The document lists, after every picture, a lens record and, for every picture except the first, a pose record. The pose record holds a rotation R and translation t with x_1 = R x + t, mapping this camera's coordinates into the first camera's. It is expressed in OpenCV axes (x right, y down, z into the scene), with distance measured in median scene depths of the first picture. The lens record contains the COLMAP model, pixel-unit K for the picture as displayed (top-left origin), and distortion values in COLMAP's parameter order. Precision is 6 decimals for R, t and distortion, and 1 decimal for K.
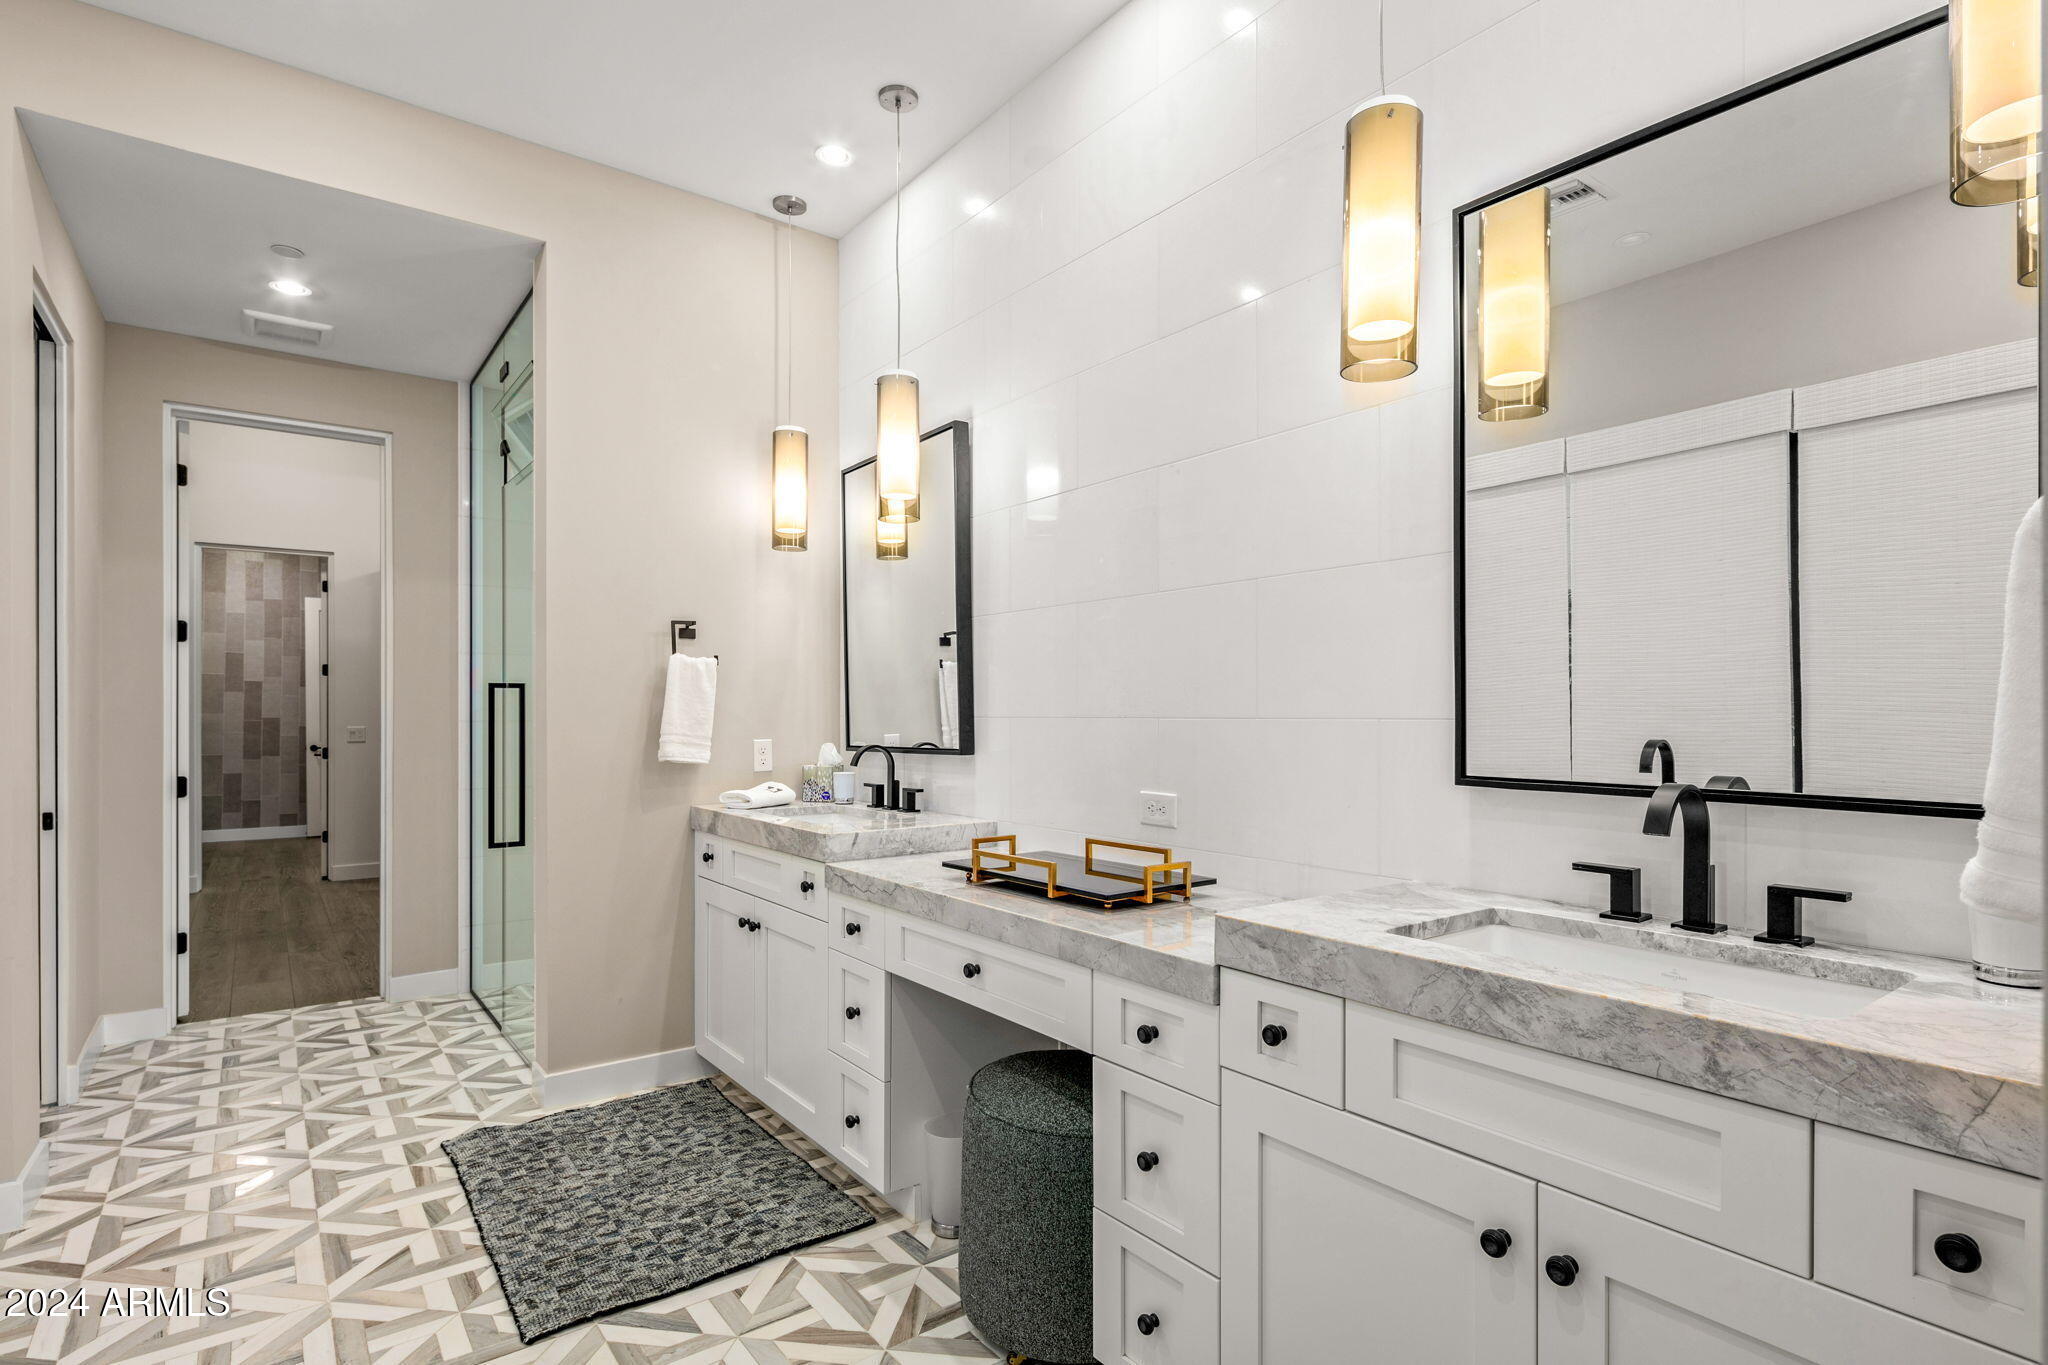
lens RADIAL K [[1021.9, 0, 1033.4], [0, 1021.9, 699.1], [0, 0, 1]] dist [-0.000034, -0.002535]
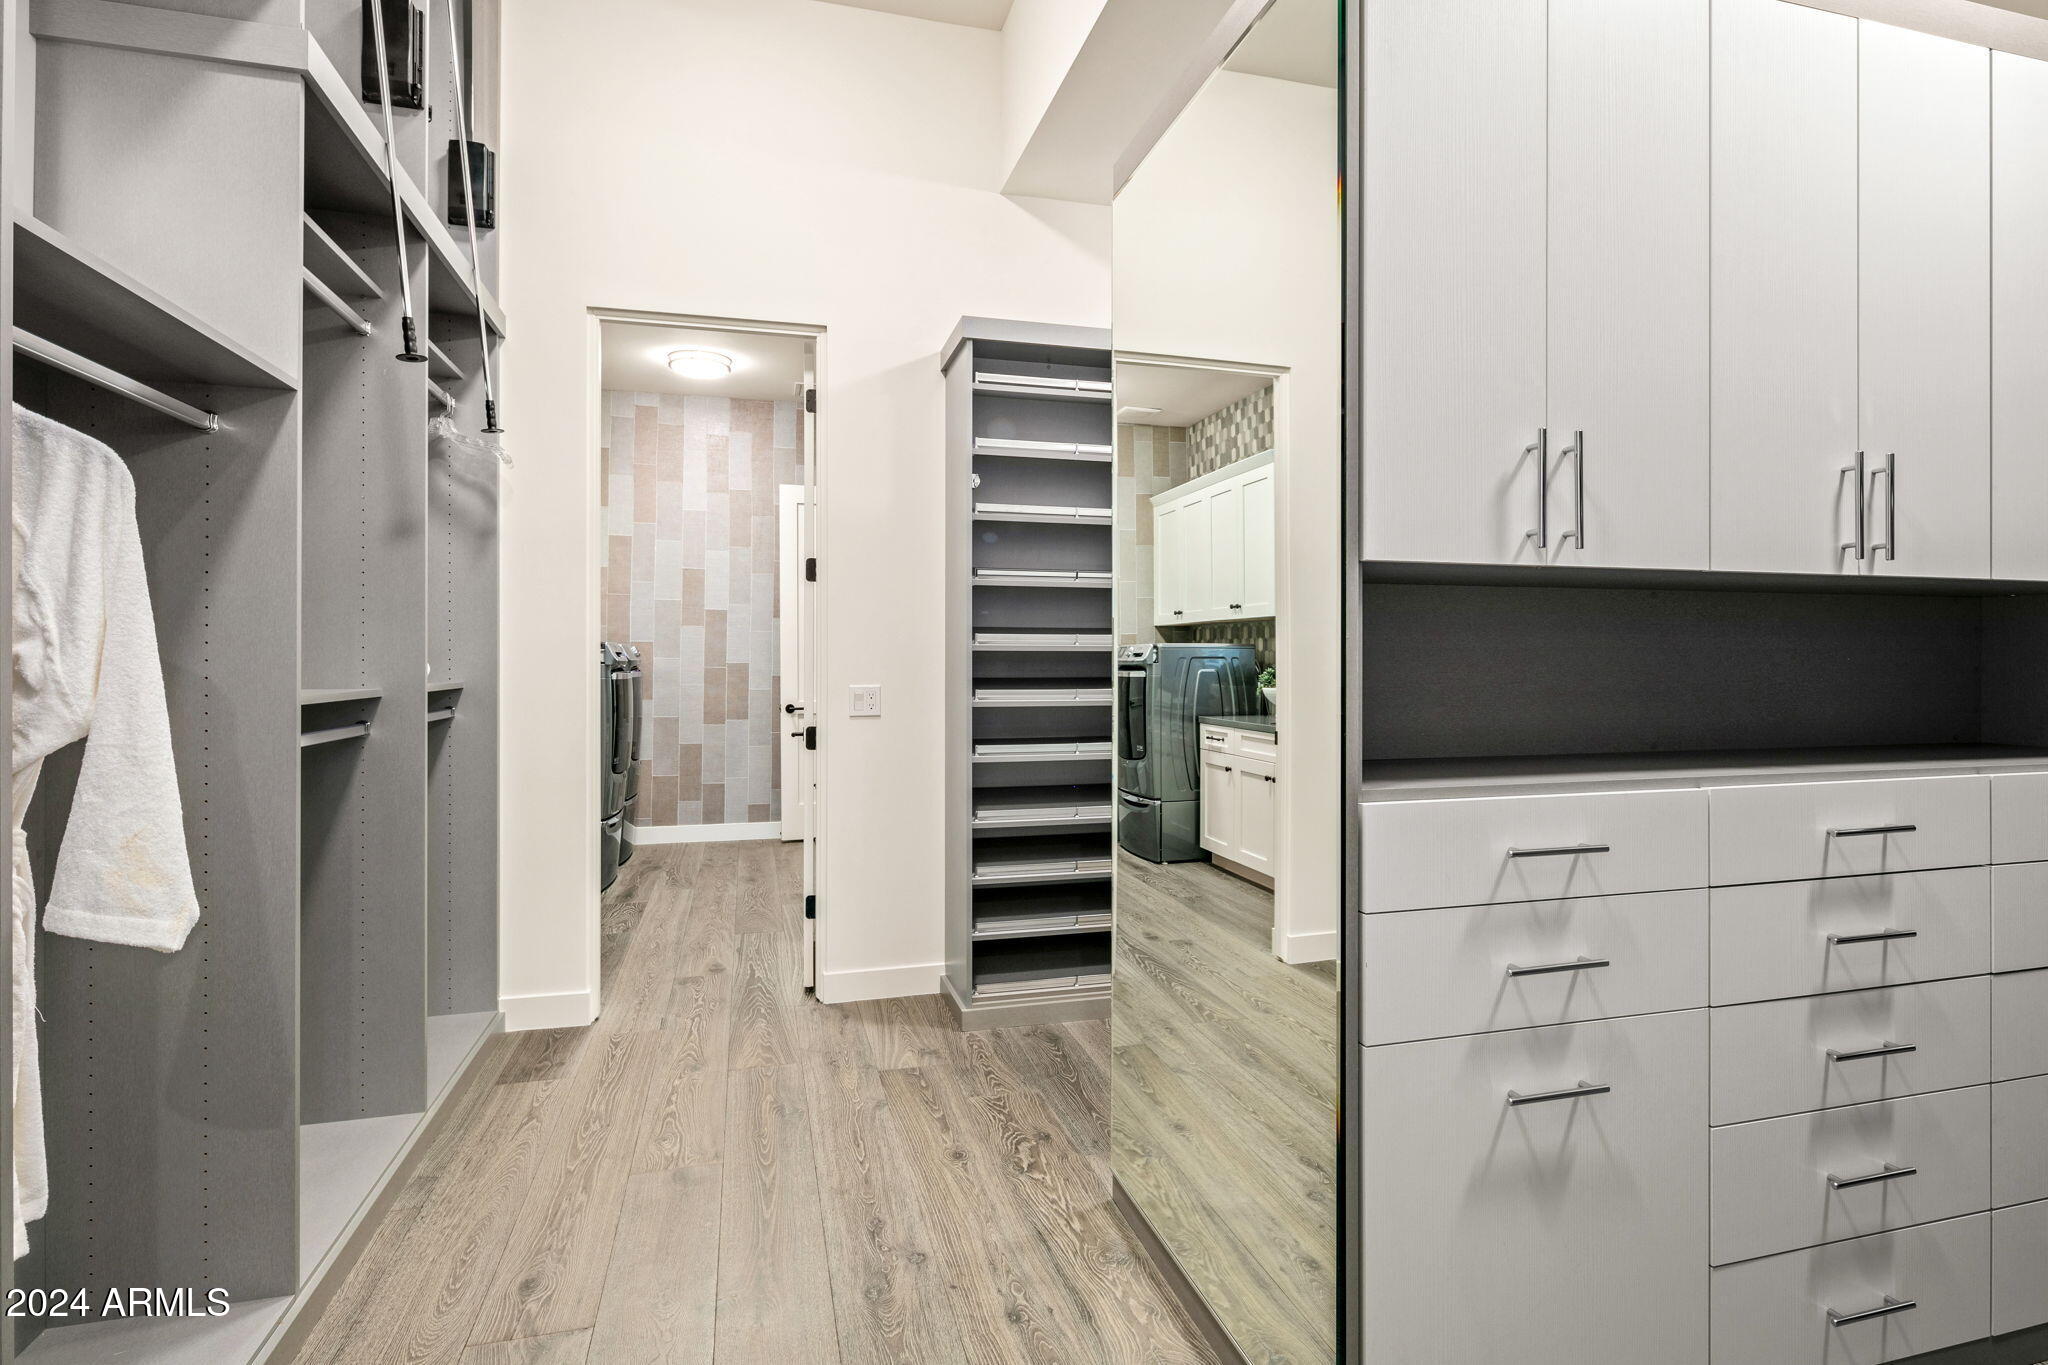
lens RADIAL K [[1021.9, 0, 1030.5], [0, 1021.9, 661.9], [0, 0, 1]] dist [-0.000034, -0.002535]
pose [[0.927800, 0.009680, -0.372953, -0.309406], [-0.005149, 0.999900, 0.013143, 0.007028], [0.373043, -0.010273, 0.927757, 0.437874]]
